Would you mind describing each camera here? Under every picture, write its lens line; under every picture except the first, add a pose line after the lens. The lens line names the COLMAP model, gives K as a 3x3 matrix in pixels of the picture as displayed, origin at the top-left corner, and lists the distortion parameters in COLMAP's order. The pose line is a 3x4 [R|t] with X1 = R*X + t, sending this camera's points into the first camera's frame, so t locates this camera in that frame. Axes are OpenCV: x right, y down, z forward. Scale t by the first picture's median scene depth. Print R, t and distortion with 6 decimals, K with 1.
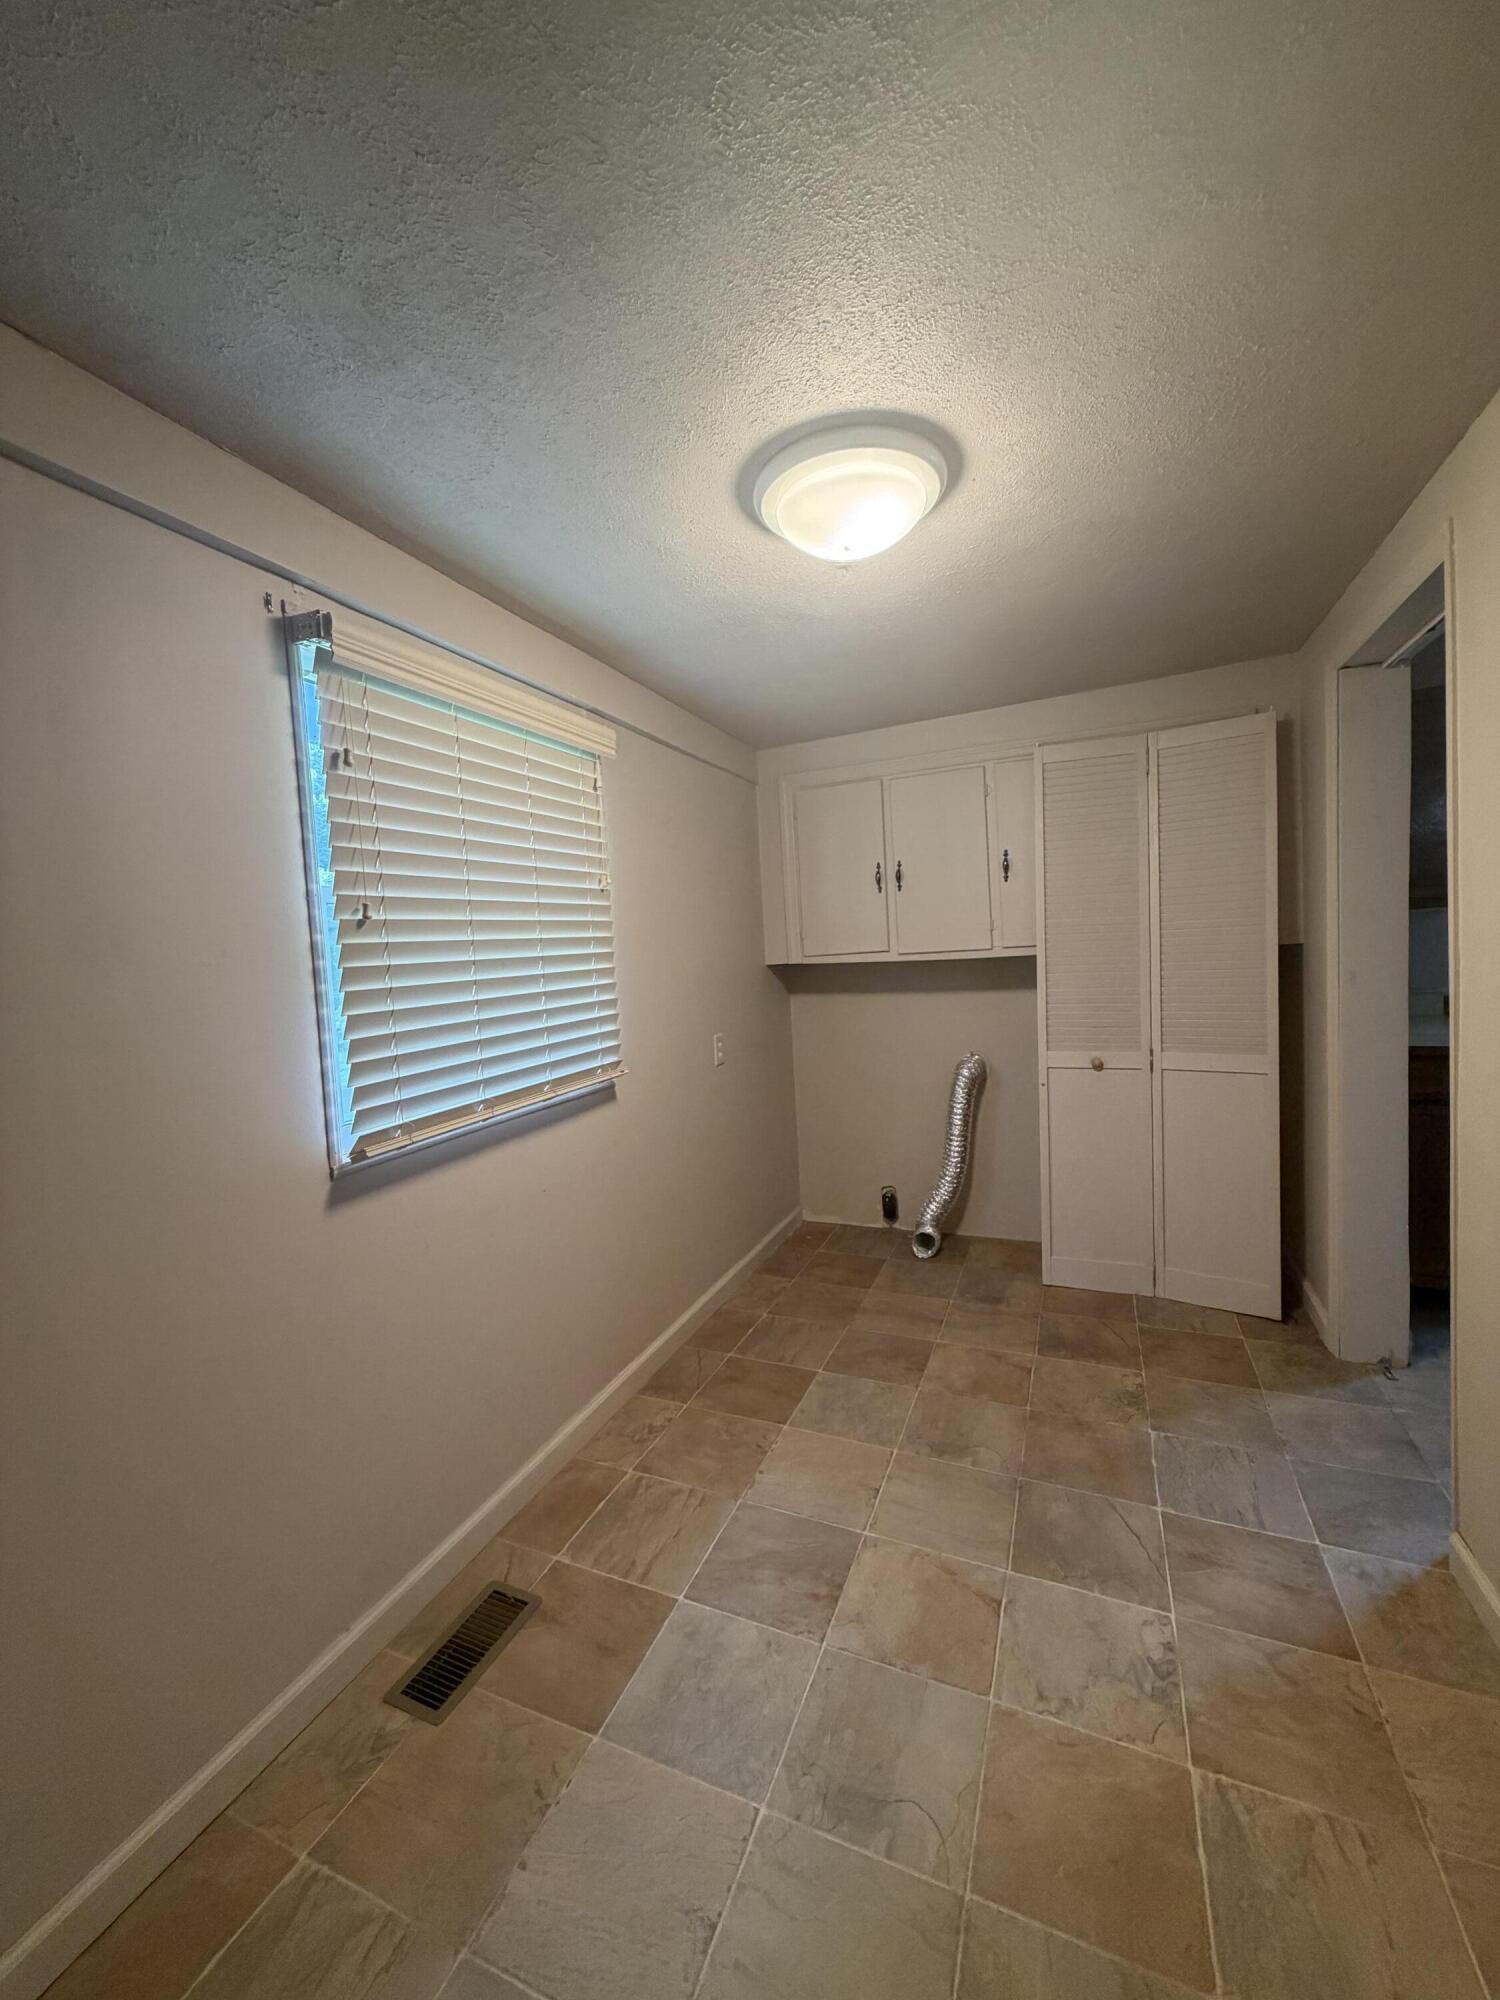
lens RADIAL K [[797.0, 0, 740.0], [0, 797.0, 999.5], [0, 0, 1]] dist [0.001824, -0.000292]
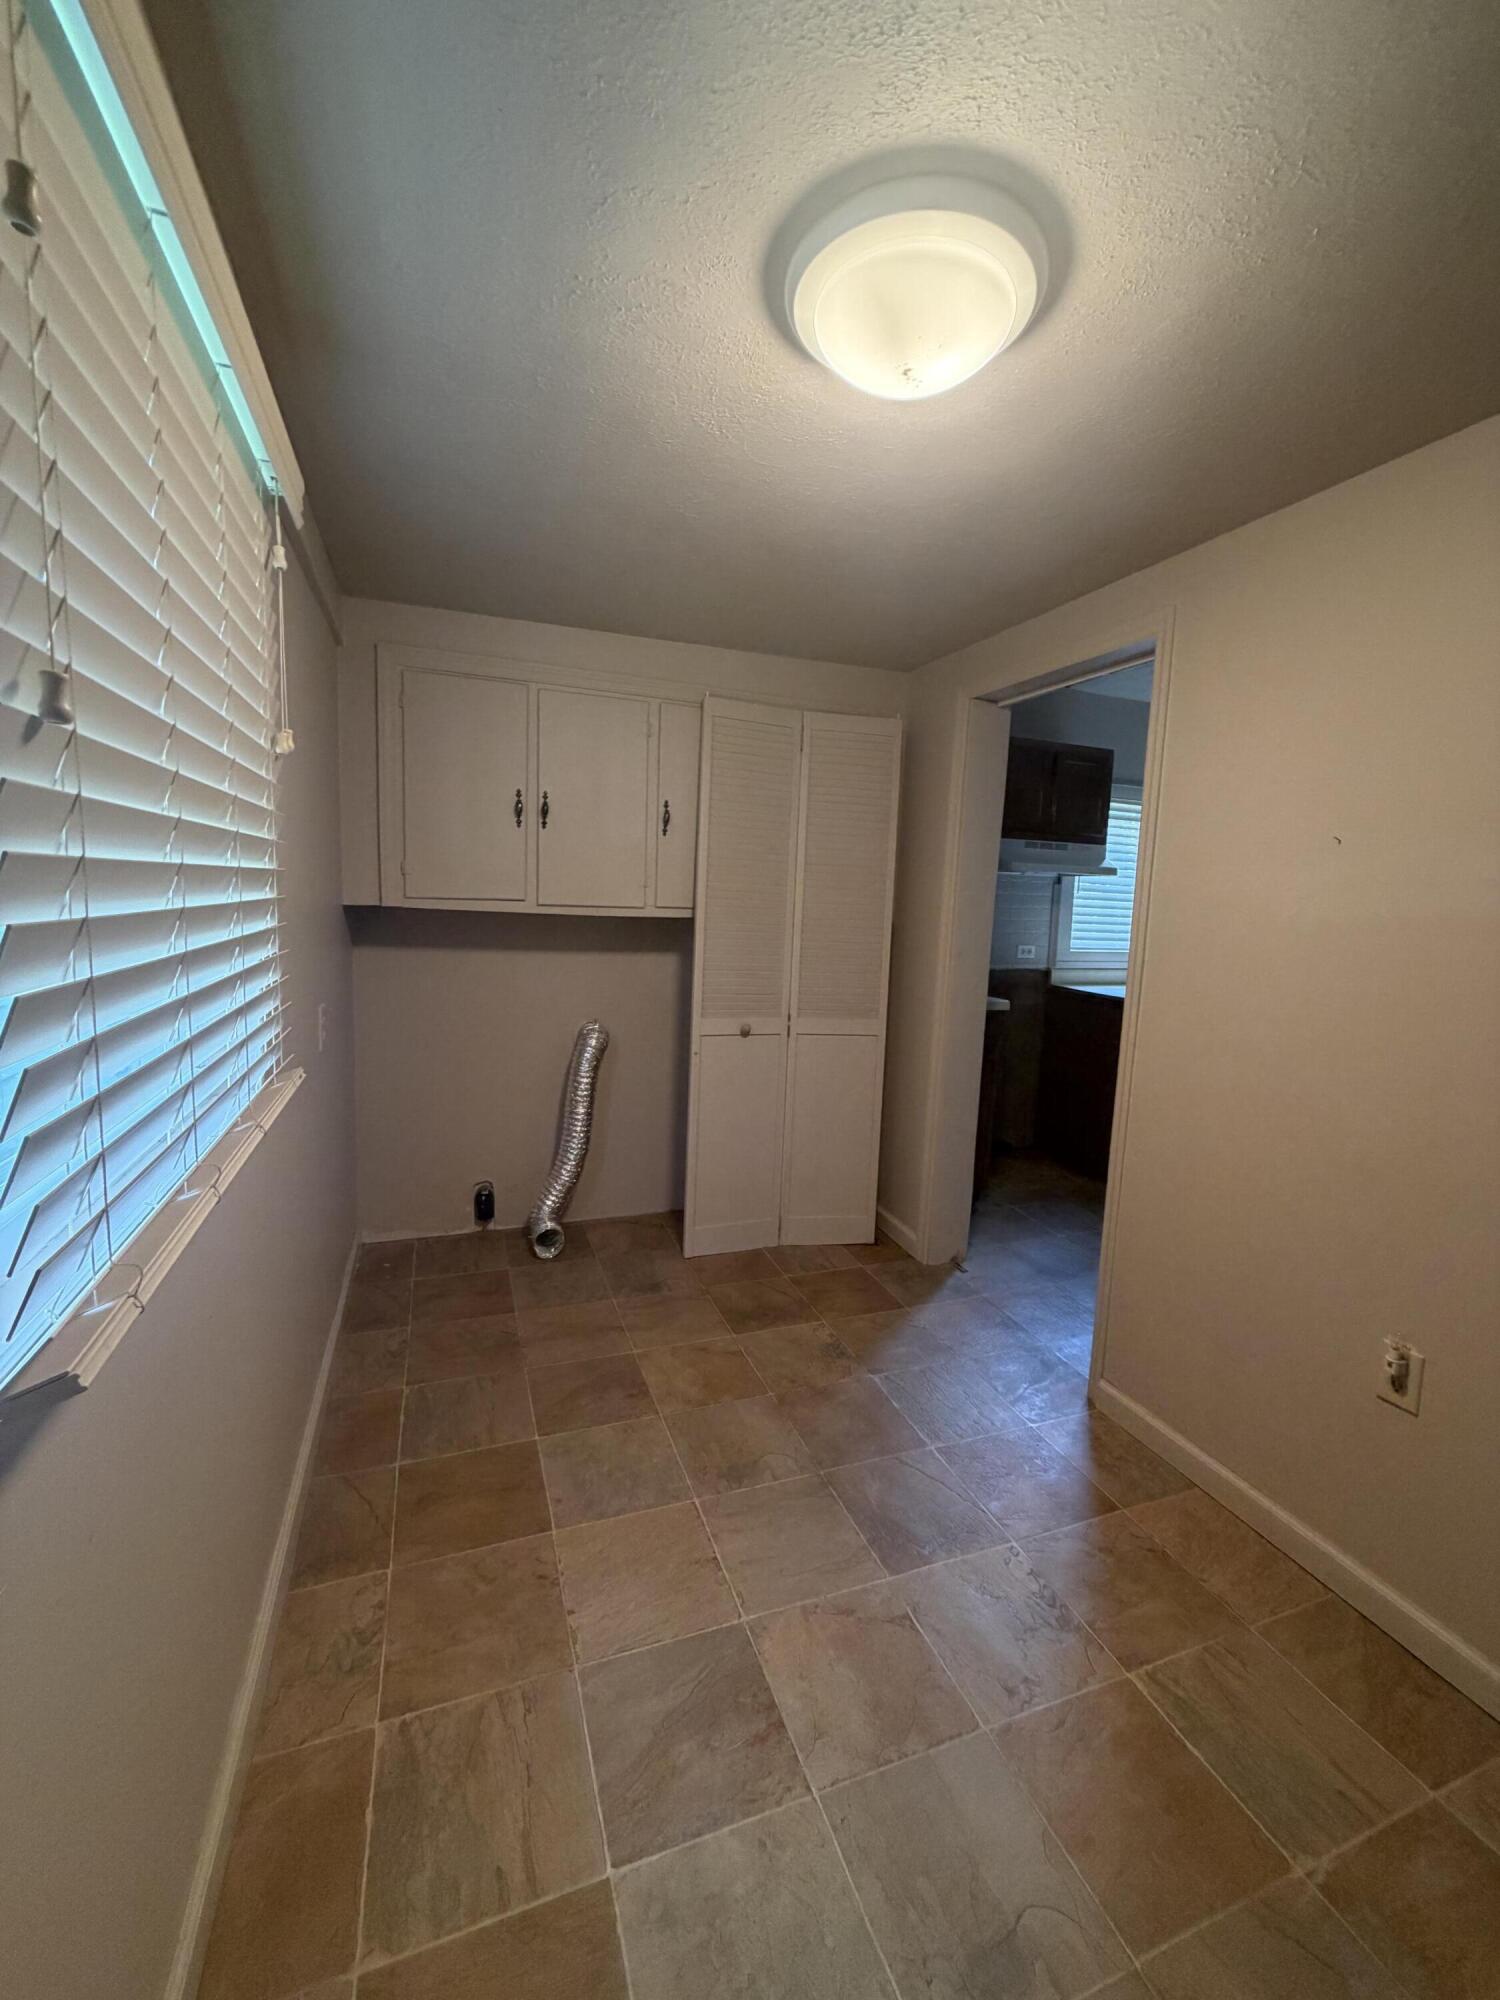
lens RADIAL K [[803.7, 0, 751.9], [0, 803.7, 996.3], [0, 0, 1]] dist [-0.001259, 0.000069]
pose [[0.711633, -0.003021, 0.702545, -0.345694], [-0.034215, 0.998655, 0.038952, -0.002898], [-0.701718, -0.051757, 0.710572, 0.367456]]
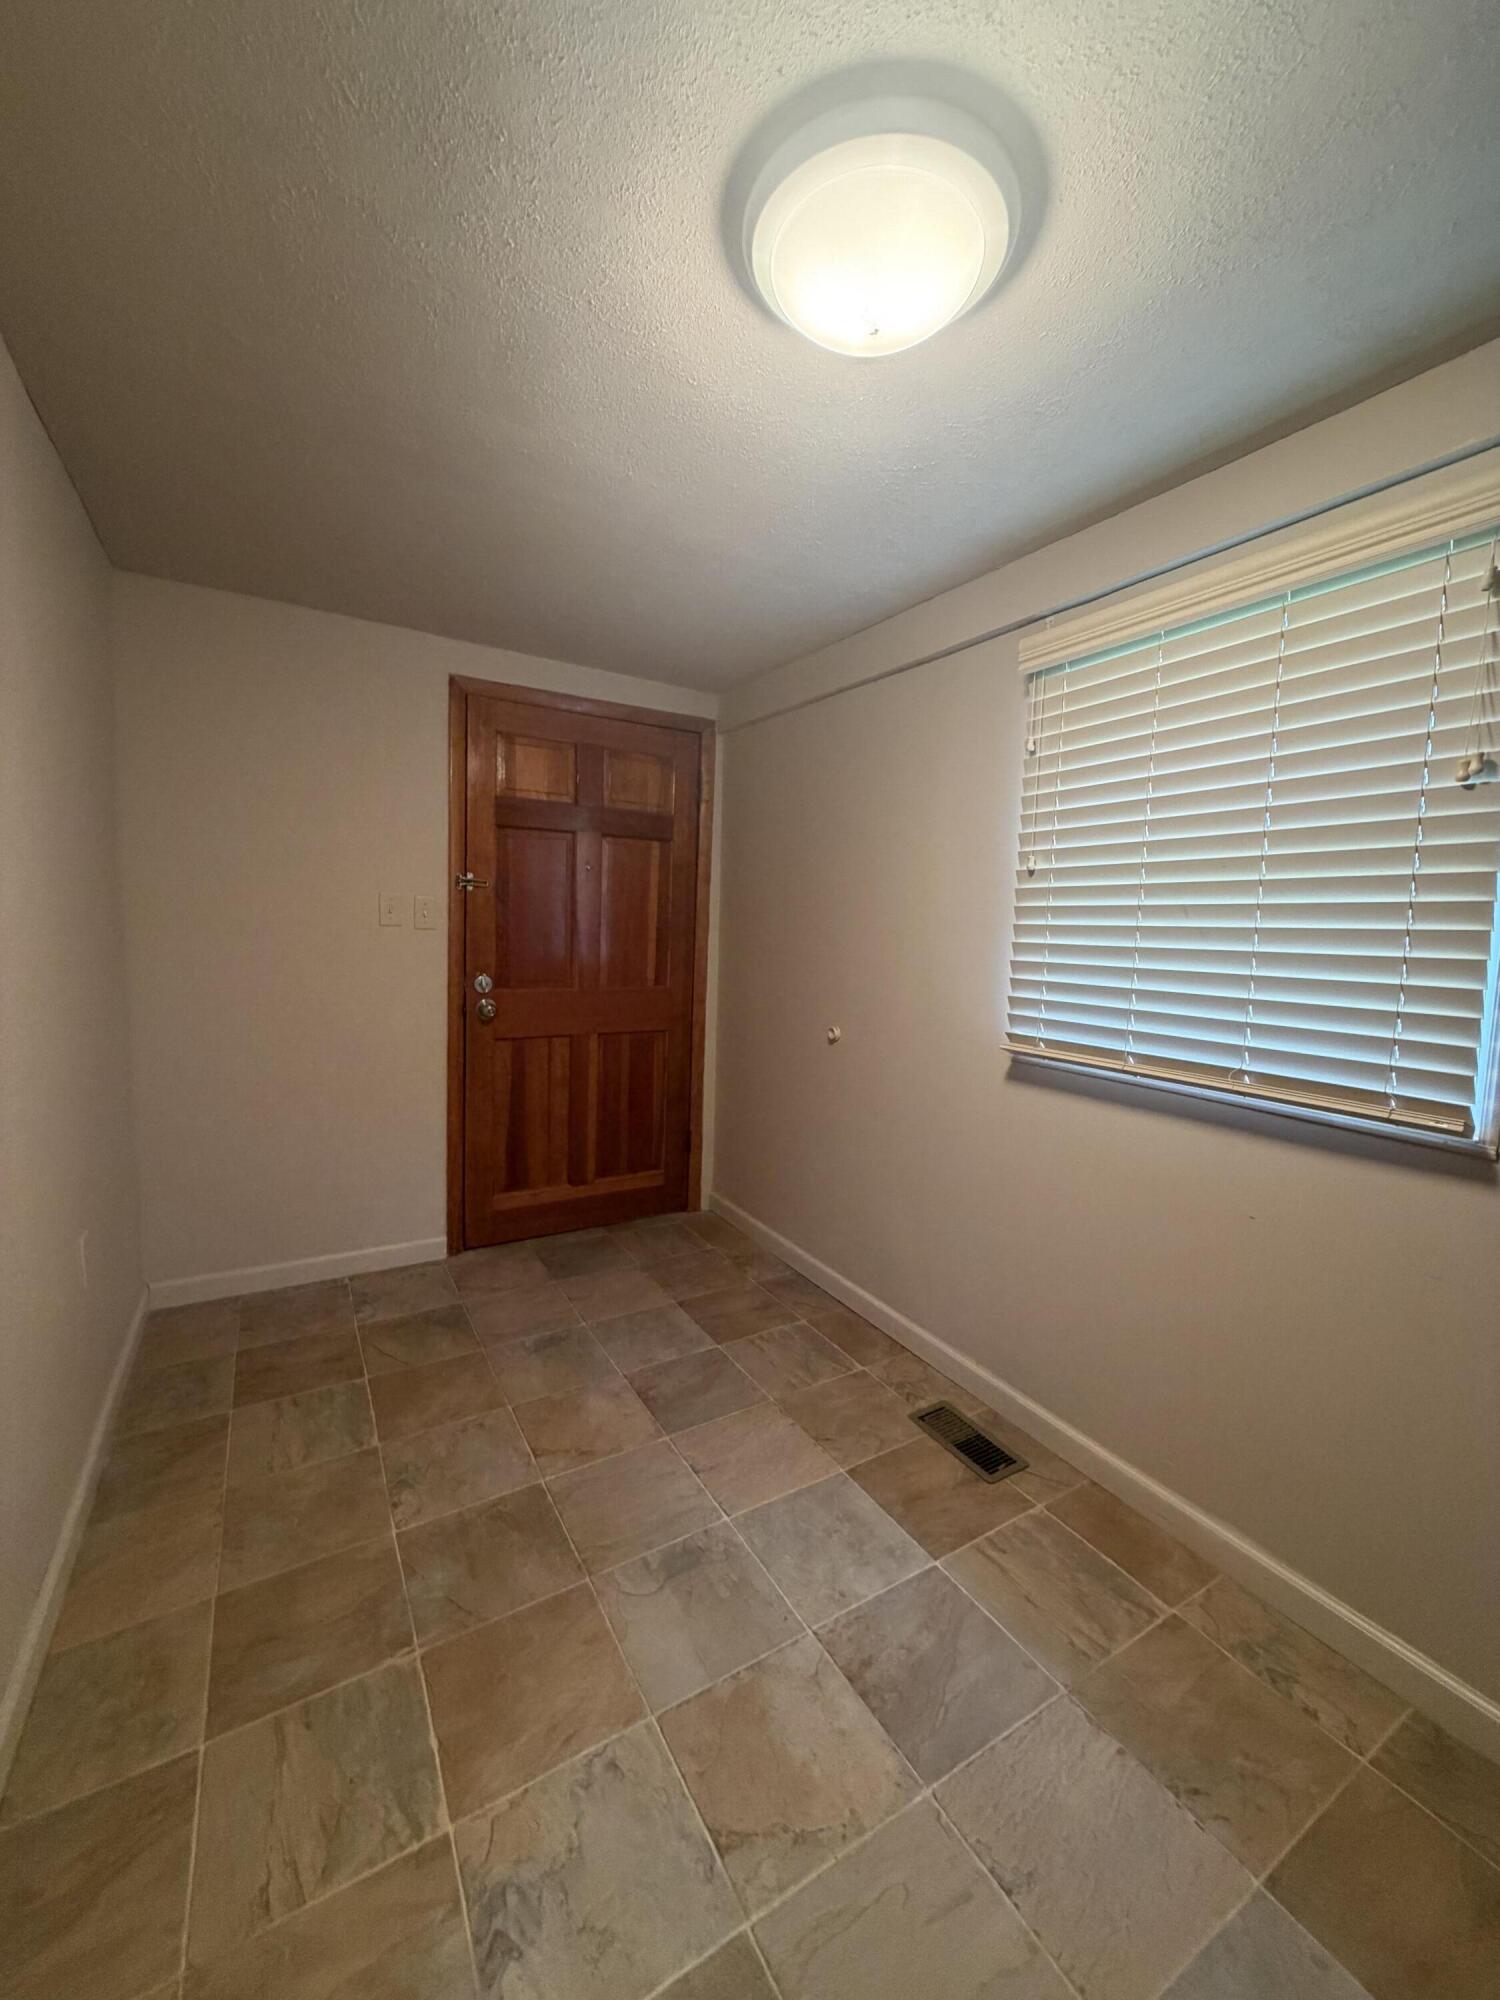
lens RADIAL K [[798.7, 0, 774.7], [0, 798.7, 1003.7], [0, 0, 1]] dist [-0.002536, 0.000836]
pose [[-0.569402, 0.111659, -0.814440, 0.574658], [-0.055720, 0.983212, 0.173753, -0.061400], [0.820168, 0.144316, -0.553622, 0.971999]]
